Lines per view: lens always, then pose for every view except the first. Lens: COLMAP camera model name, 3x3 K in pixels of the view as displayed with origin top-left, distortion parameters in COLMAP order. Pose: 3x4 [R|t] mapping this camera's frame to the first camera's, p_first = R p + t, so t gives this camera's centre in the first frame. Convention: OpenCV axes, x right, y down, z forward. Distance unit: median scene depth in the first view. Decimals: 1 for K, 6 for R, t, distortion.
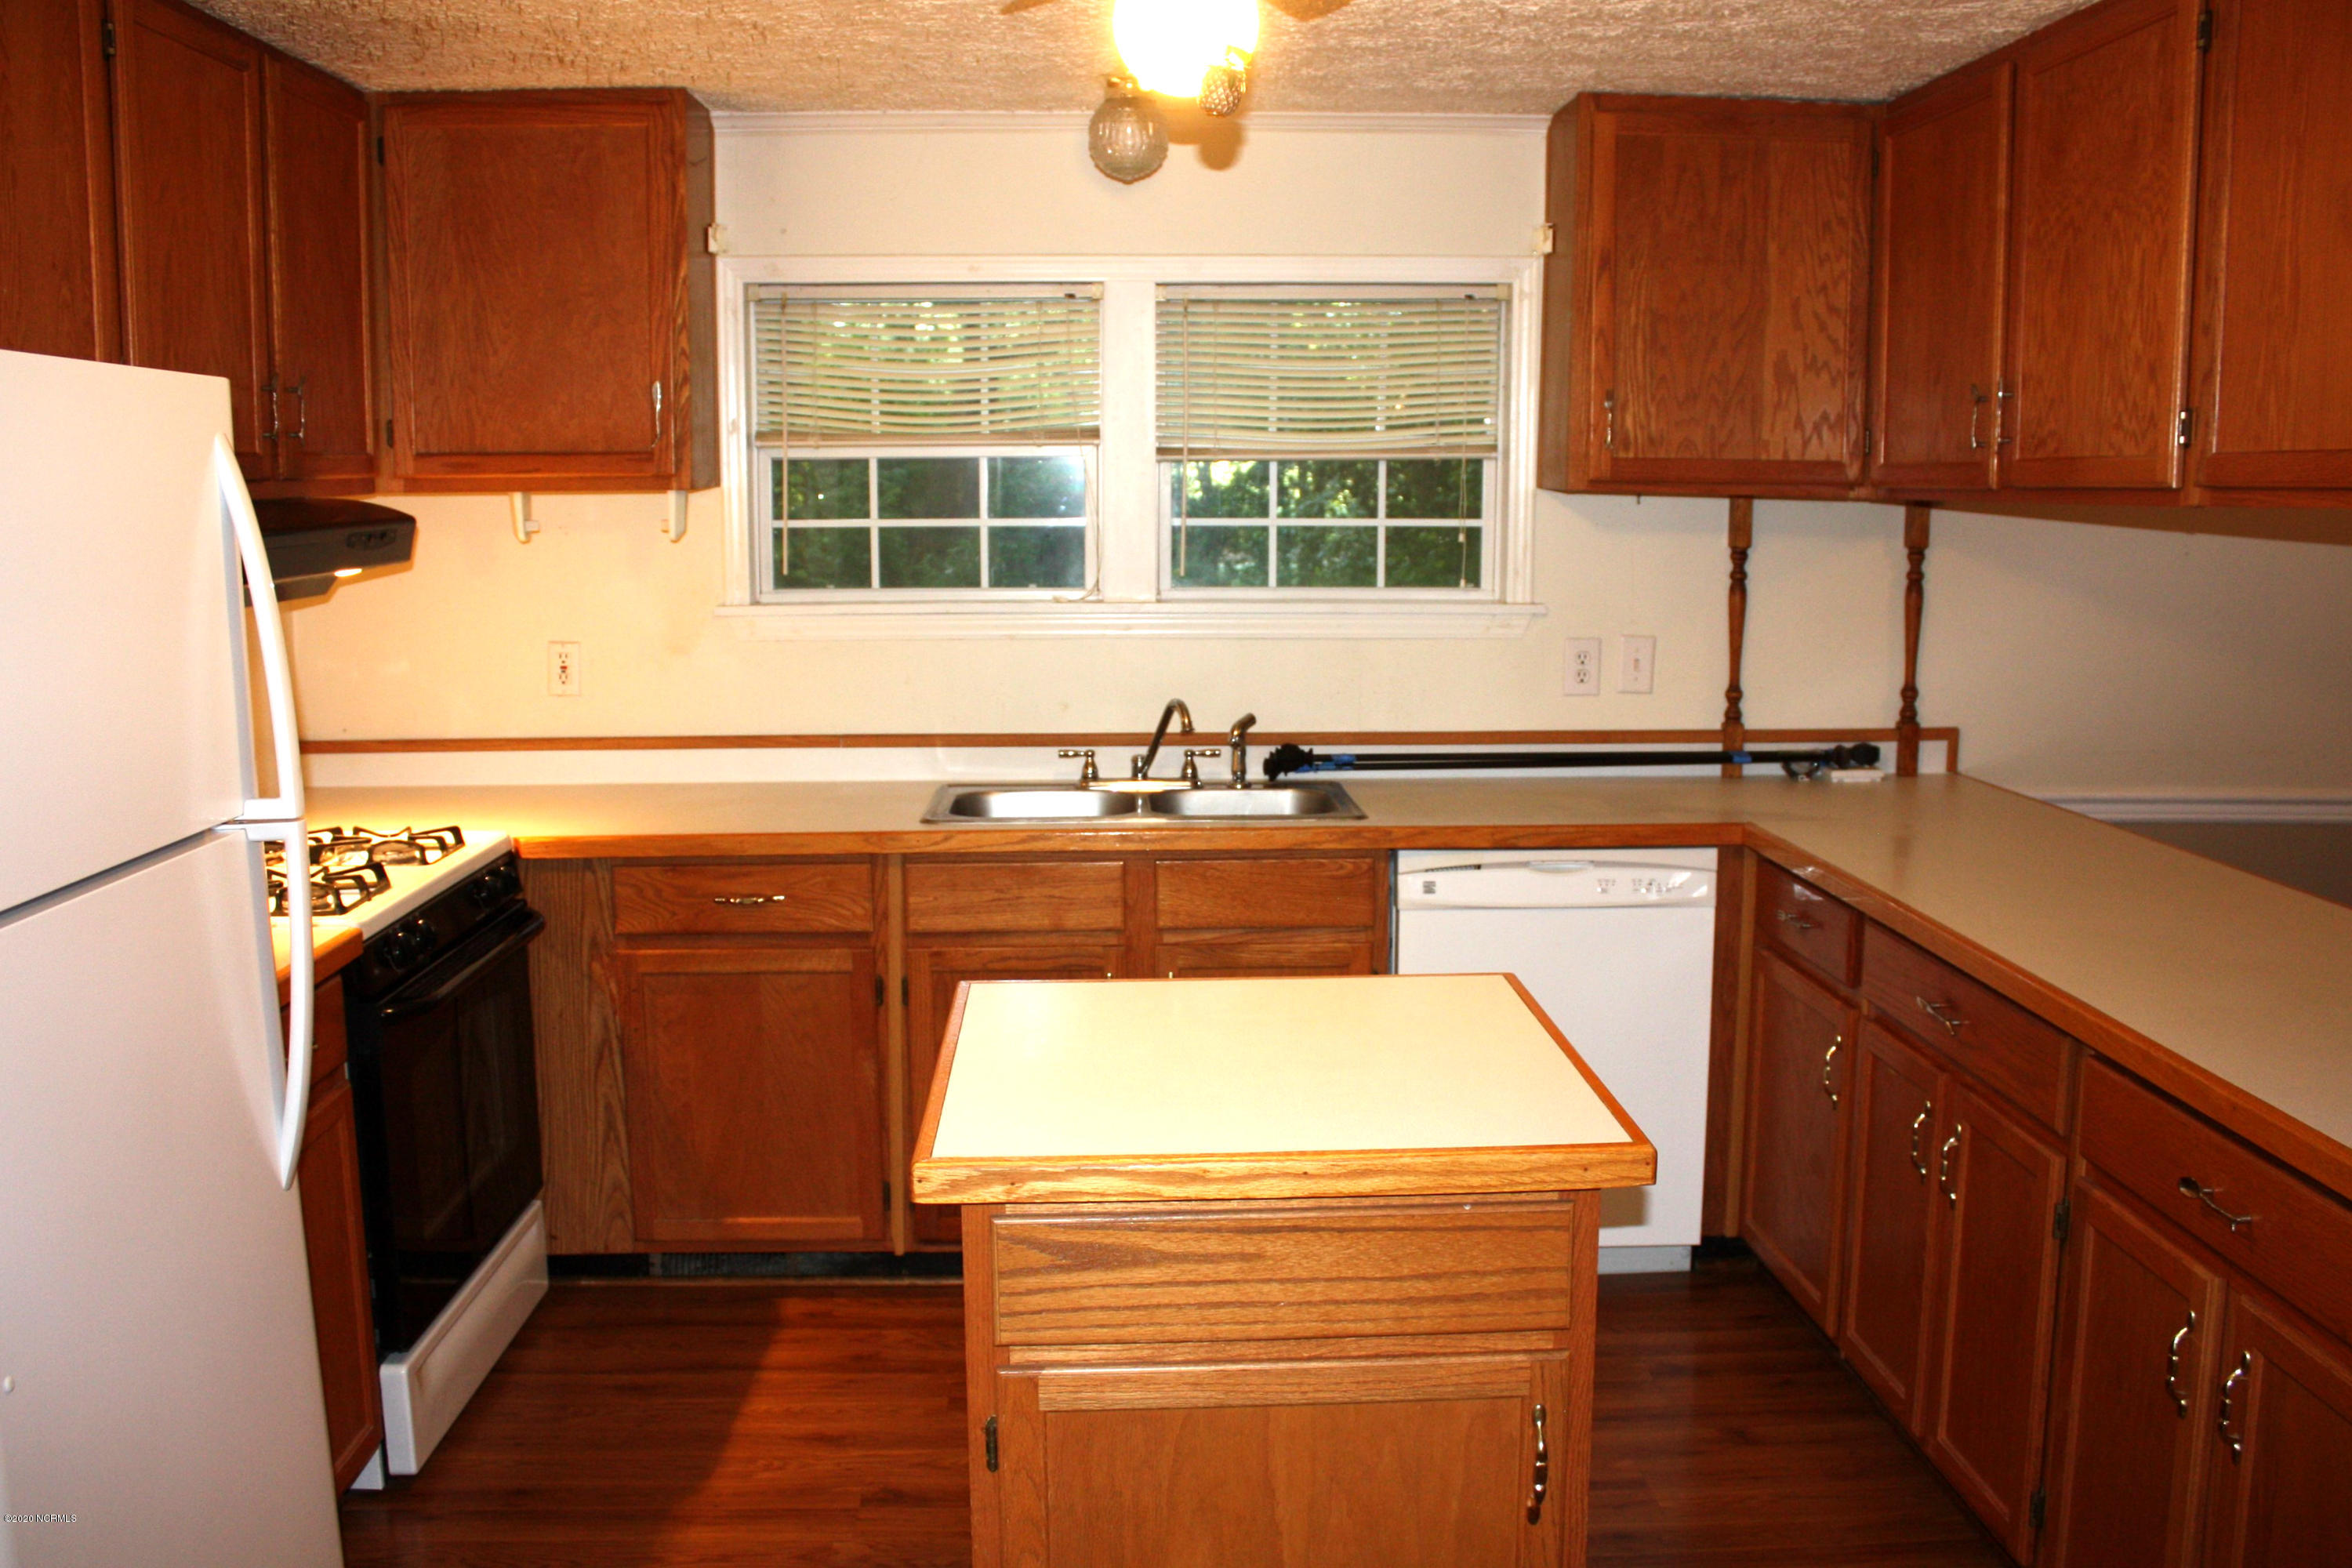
lens RADIAL K [[2059.7, 0, 1176.0], [0, 2059.7, 784.0], [0, 0, 1]] dist [-0.155899, 0.146911]
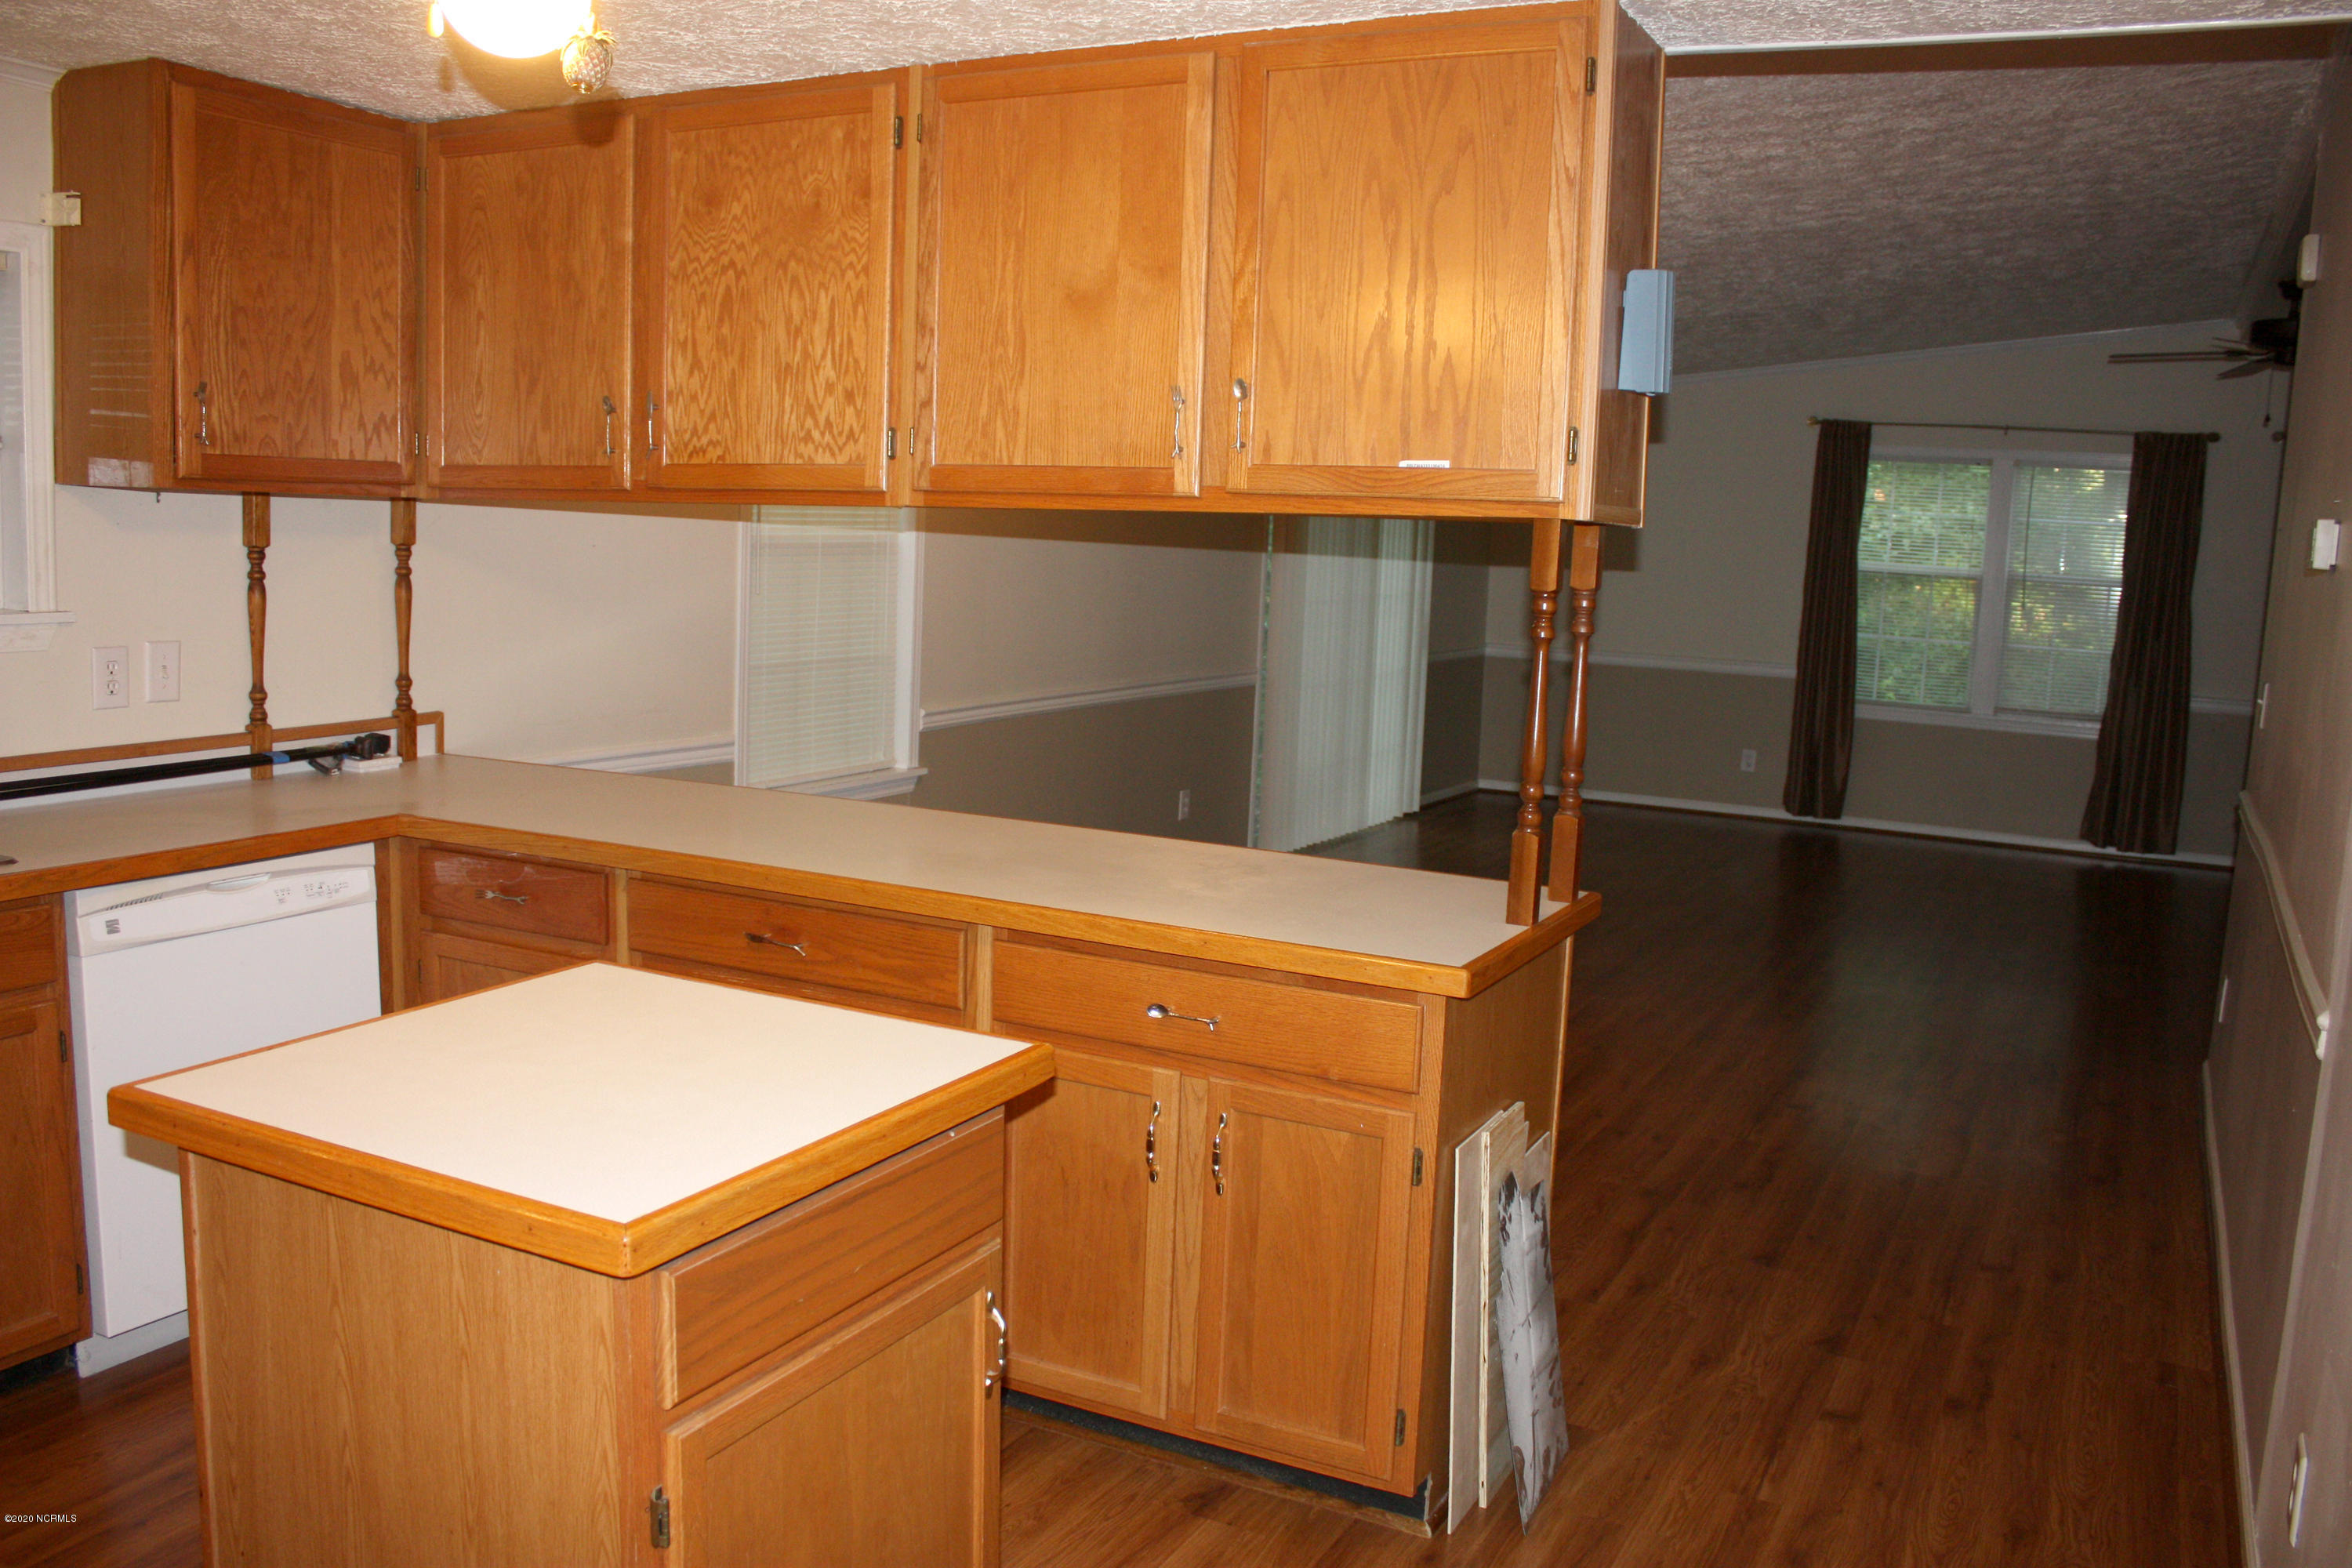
lens RADIAL K [[1948.5, 0, 1176.0], [0, 1948.5, 784.0], [0, 0, 1]] dist [-0.152566, 0.126254]
pose [[0.496928, -0.104079, 0.861528, -0.335174], [0.097056, 0.993219, 0.064007, -0.018591], [-0.862347, 0.051810, 0.503660, 0.171965]]
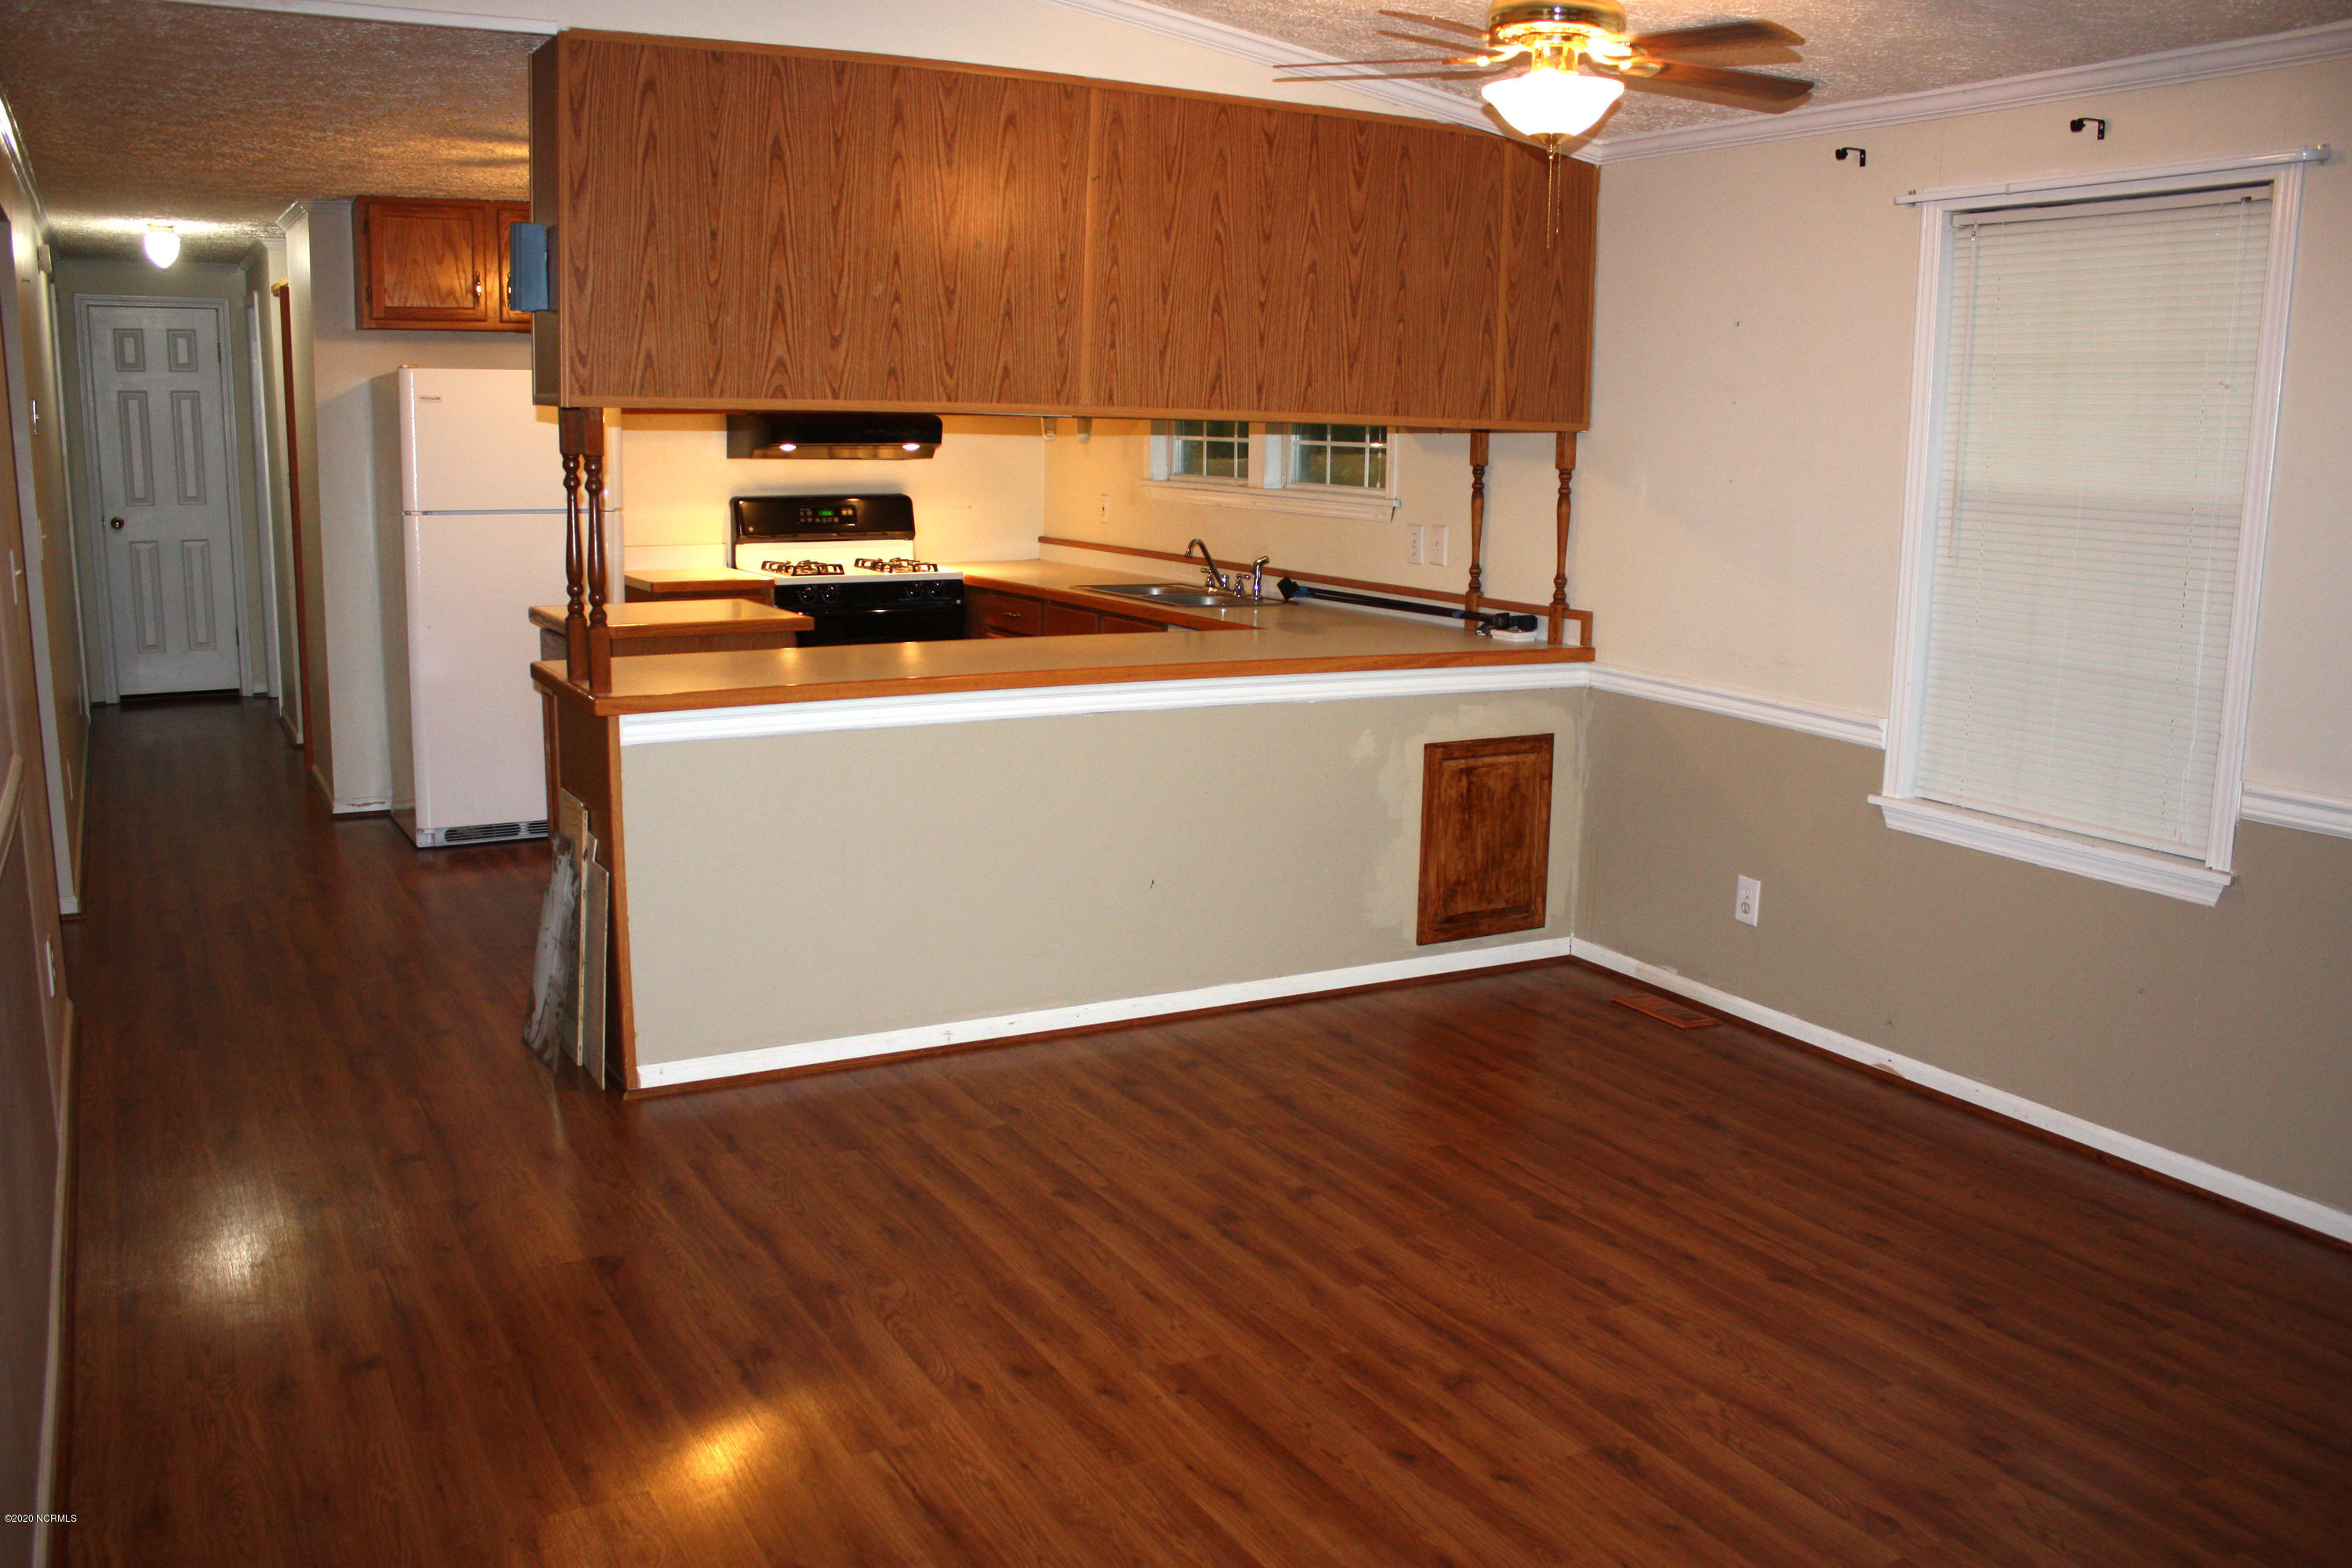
lens RADIAL K [[1948.5, 0, 1176.0], [0, 1948.5, 784.0], [0, 0, 1]] dist [-0.152566, 0.126254]
pose [[0.450867, 0.172460, -0.875772, 1.530506], [-0.155252, 0.981353, 0.113324, -0.021311], [0.878985, 0.084872, 0.469235, 0.229160]]
